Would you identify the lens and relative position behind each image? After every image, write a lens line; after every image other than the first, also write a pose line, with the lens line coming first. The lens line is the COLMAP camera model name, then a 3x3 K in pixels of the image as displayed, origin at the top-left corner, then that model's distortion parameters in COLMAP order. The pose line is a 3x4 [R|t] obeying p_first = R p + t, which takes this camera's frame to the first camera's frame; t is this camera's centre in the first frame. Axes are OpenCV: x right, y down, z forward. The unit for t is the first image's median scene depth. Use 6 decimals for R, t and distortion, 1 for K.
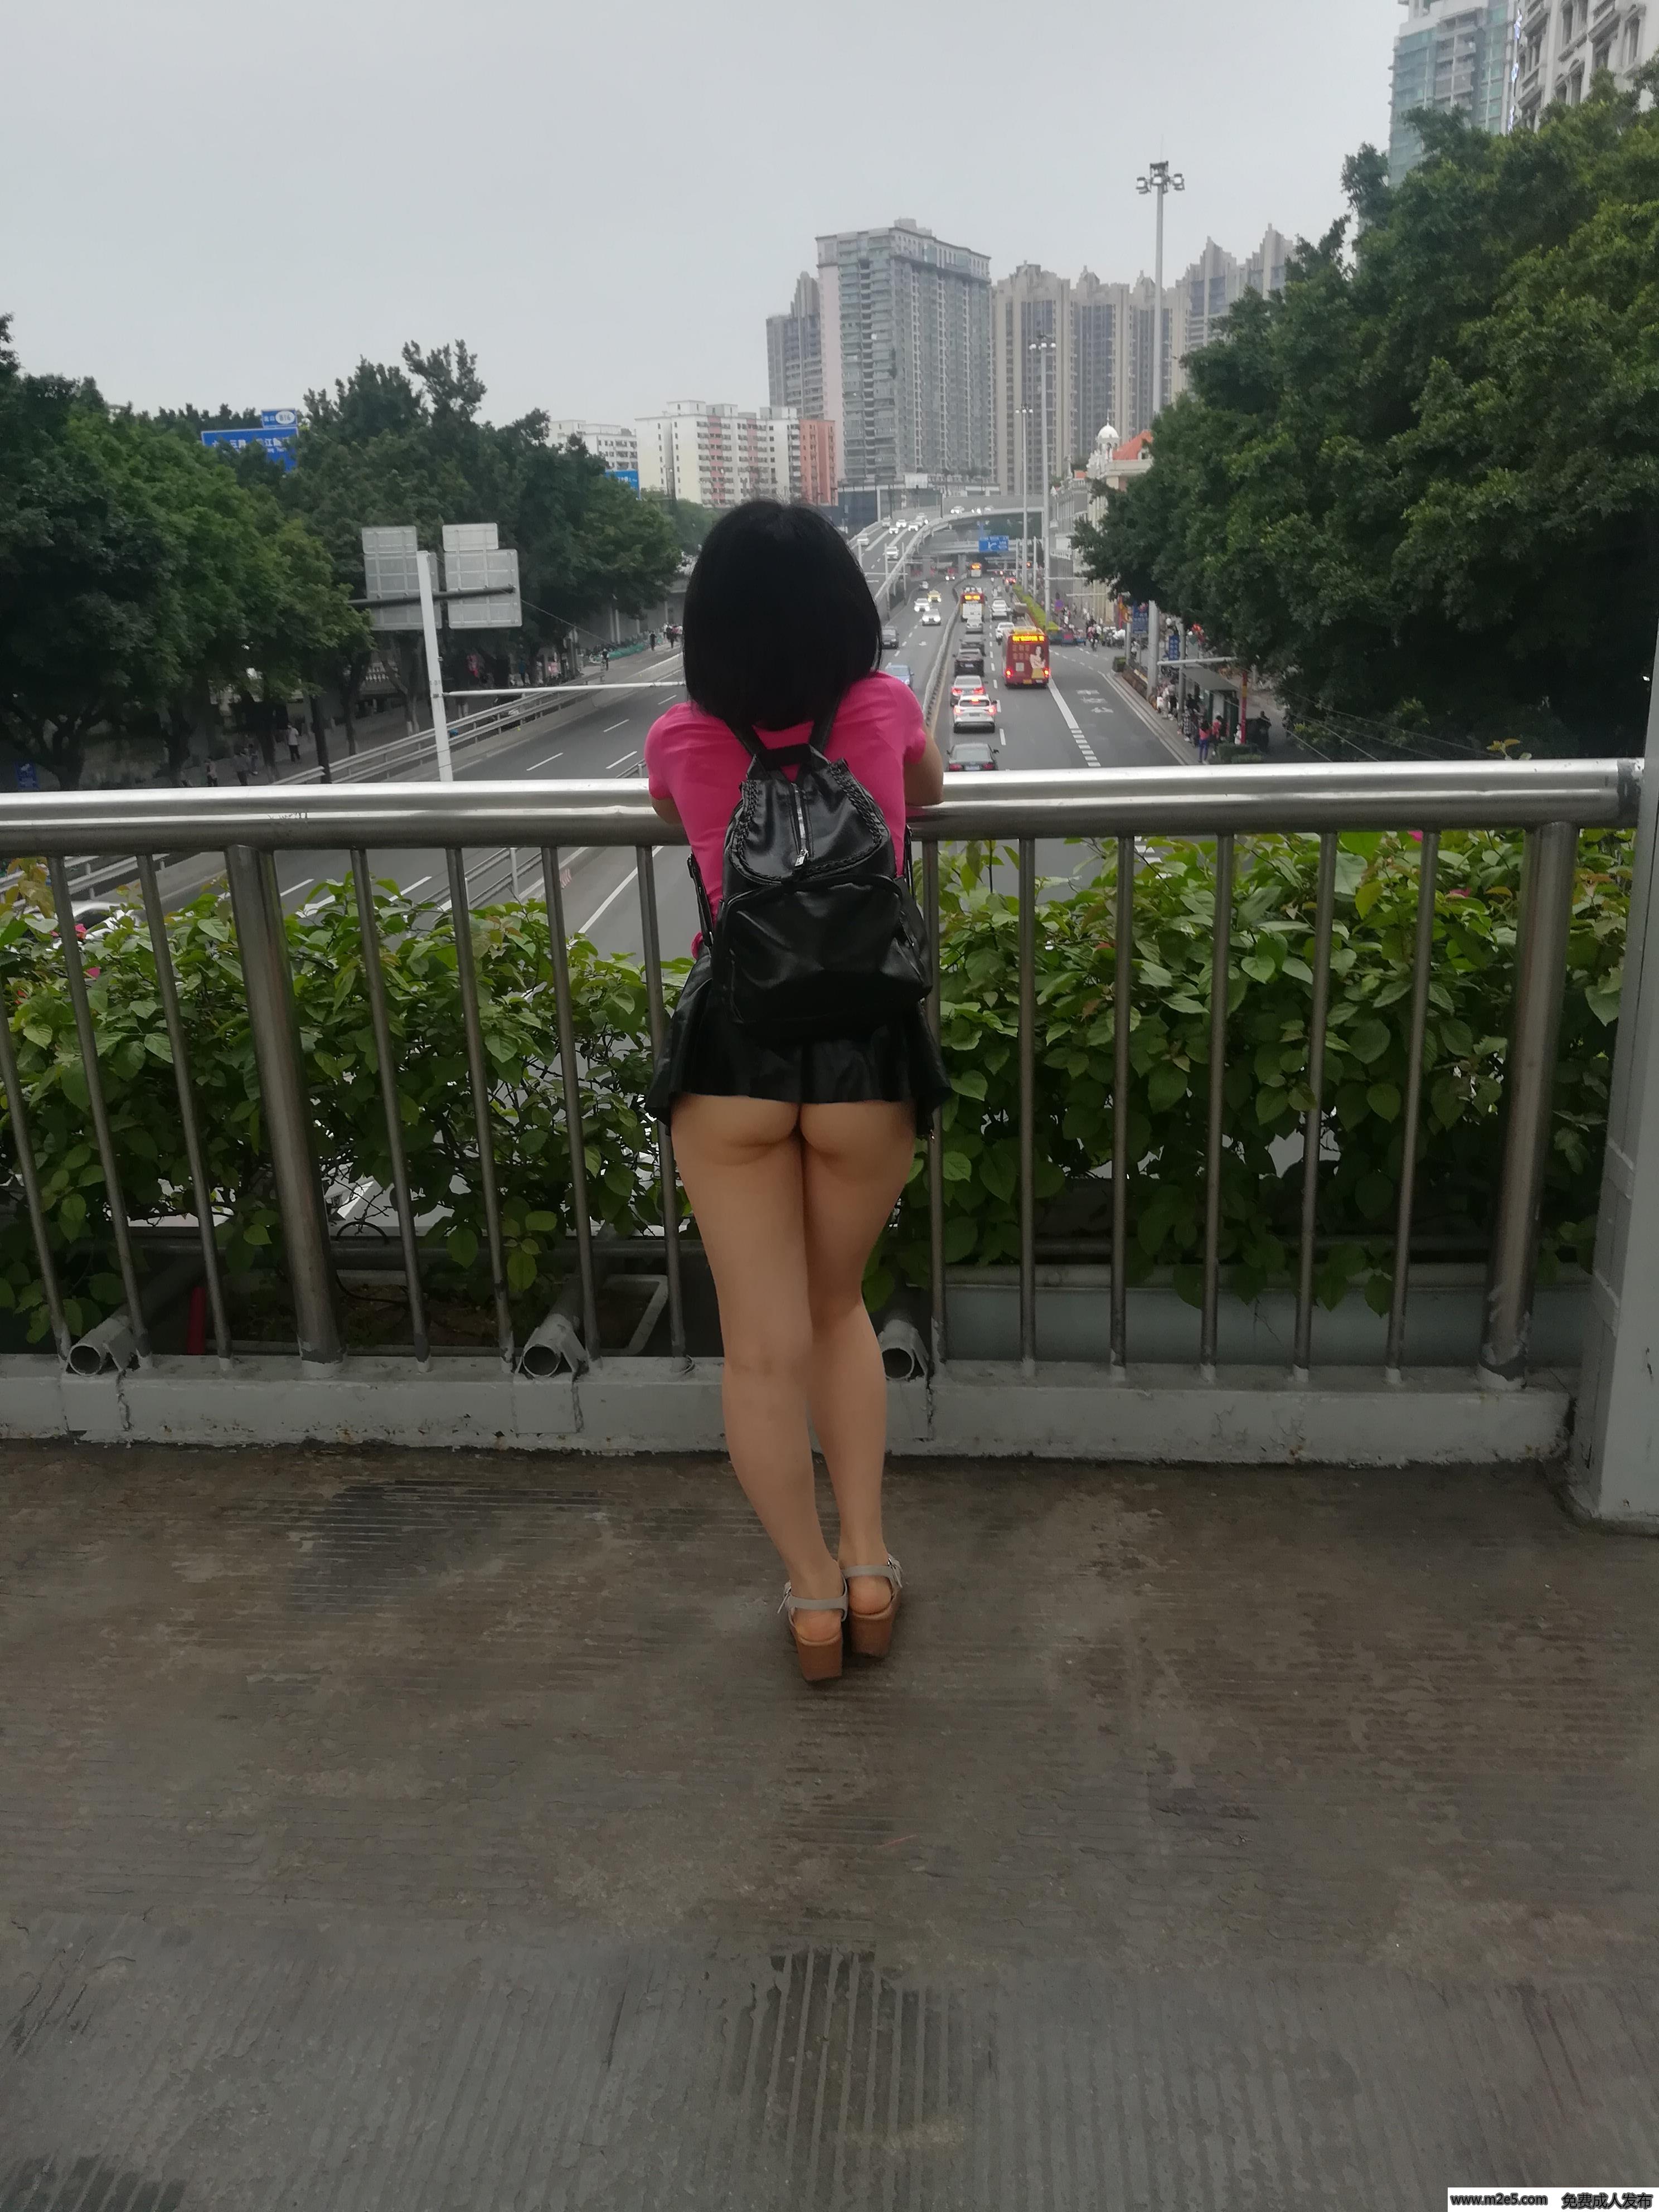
lens RADIAL K [[1758.4, 0, 795.5], [0, 1758.4, 1104.6], [0, 0, 1]] dist [-0.043395, 0.056460]
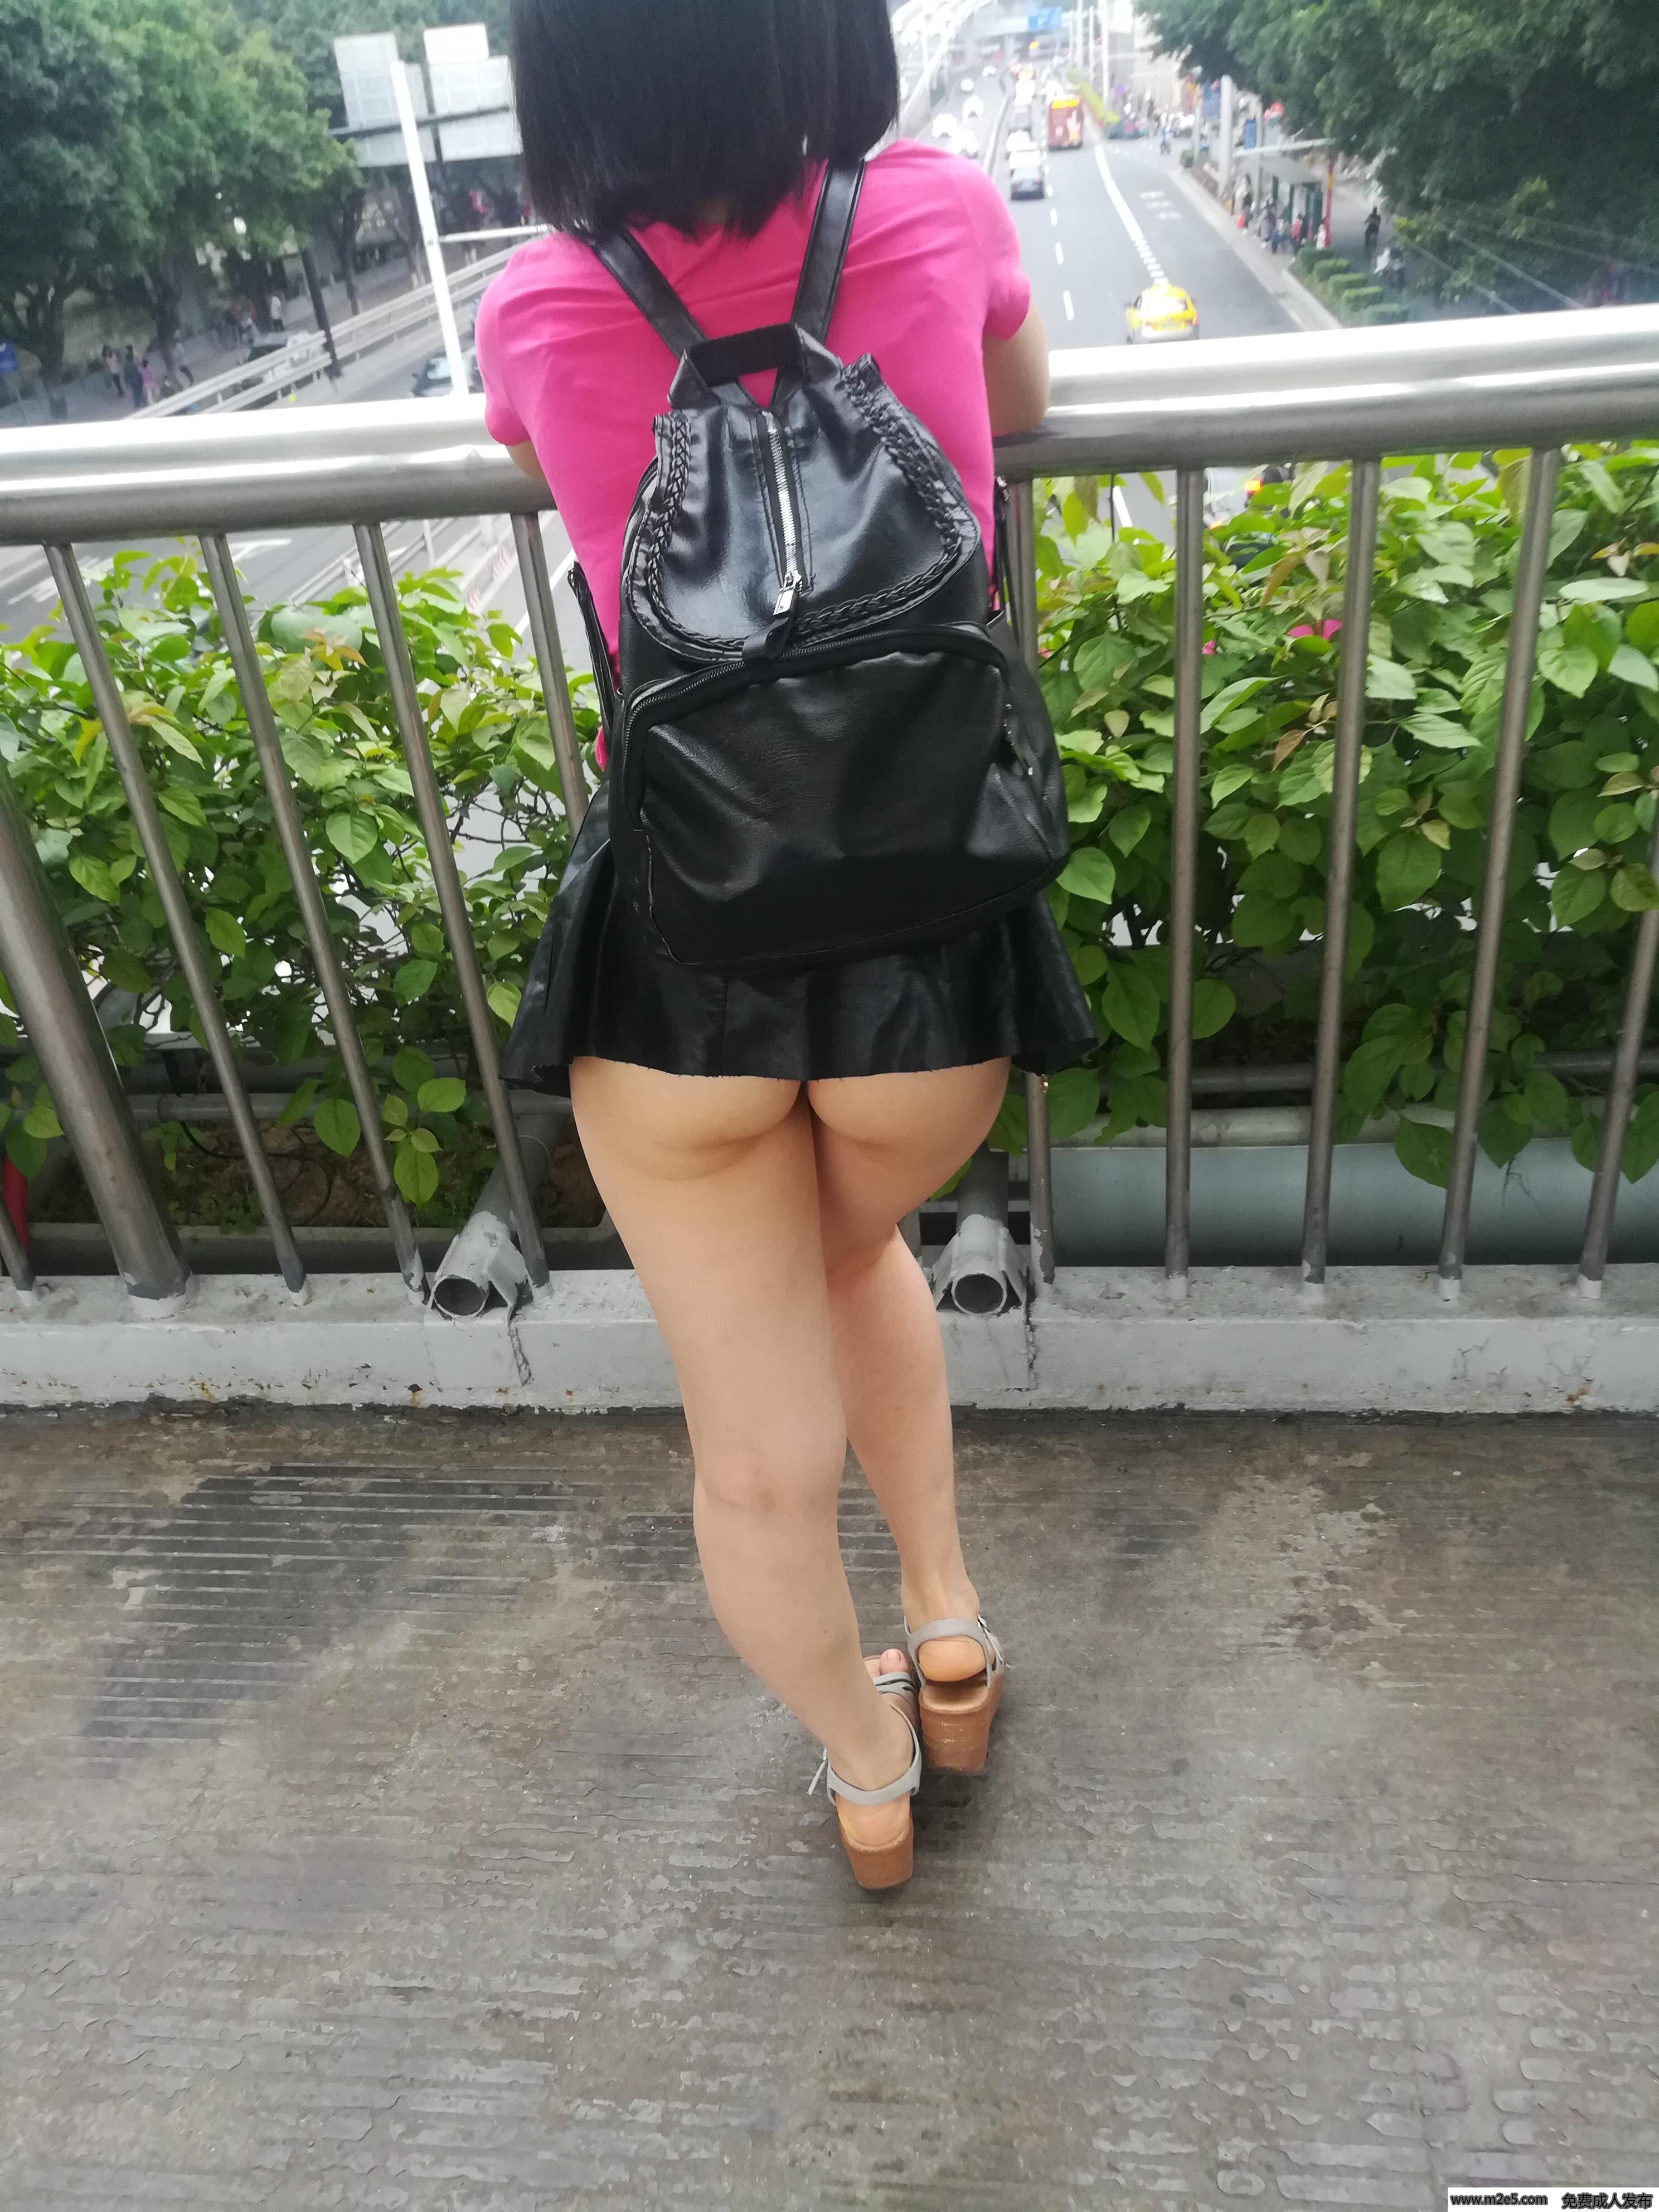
lens RADIAL K [[1758.4, 0, 795.5], [0, 1758.4, 1104.6], [0, 0, 1]] dist [-0.043395, 0.056460]
pose [[0.998473, -0.038577, -0.039534, 0.015336], [0.046896, 0.970209, 0.237689, -0.081842], [0.029187, -0.239180, 0.970536, 0.349888]]
